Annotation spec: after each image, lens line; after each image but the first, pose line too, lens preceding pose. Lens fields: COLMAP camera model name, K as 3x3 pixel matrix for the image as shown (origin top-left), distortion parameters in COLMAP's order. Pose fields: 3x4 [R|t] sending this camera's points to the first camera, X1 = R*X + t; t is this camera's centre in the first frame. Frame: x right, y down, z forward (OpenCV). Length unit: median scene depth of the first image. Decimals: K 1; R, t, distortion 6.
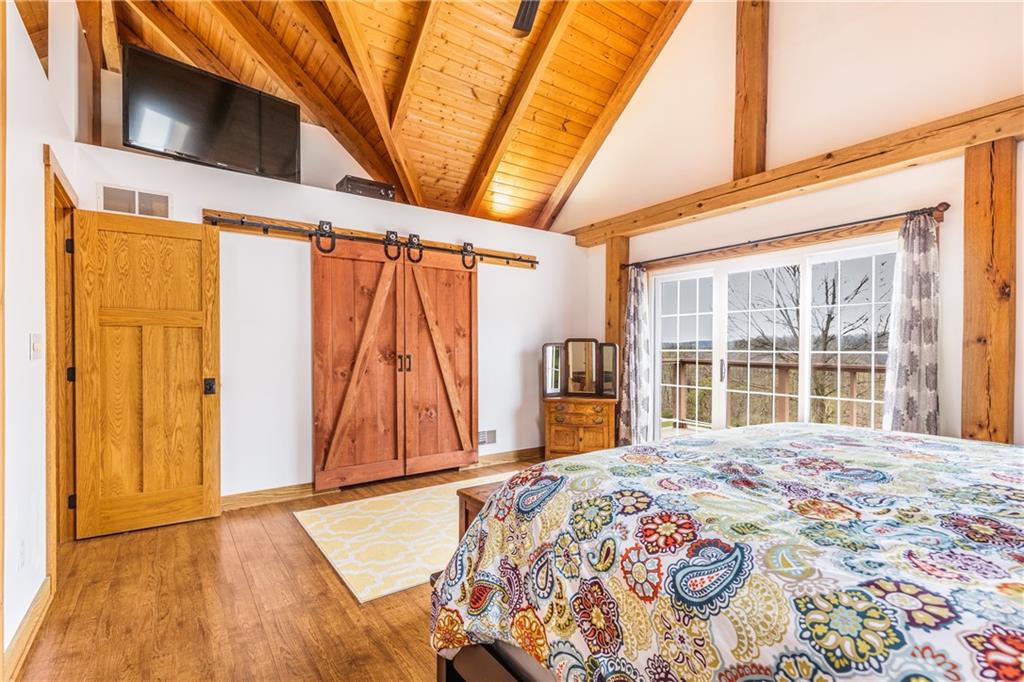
lens RADIAL K [[474.0, 0, 508.7], [0, 474.0, 349.7], [0, 0, 1]] dist [-0.000435, -0.000133]
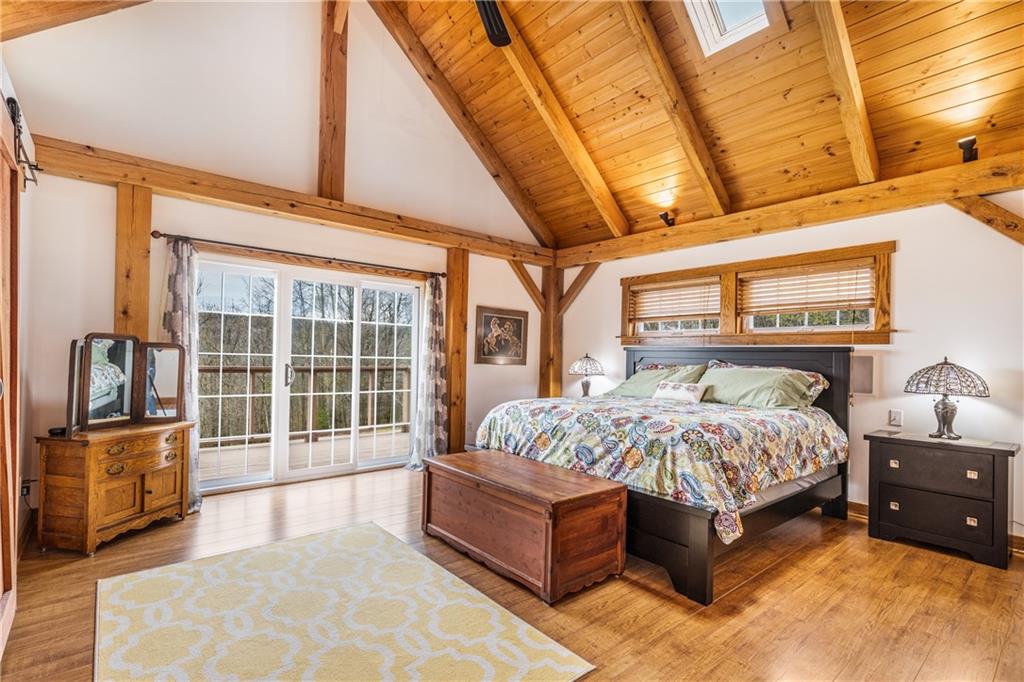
lens RADIAL K [[474.0, 0, 508.8], [0, 474.0, 346.4], [0, 0, 1]] dist [-0.000435, -0.000133]
pose [[-0.077785, 0.019920, 0.996771, -0.595689], [-0.018154, 0.999606, -0.021394, -0.004187], [-0.996805, -0.019760, -0.077393, 0.632610]]
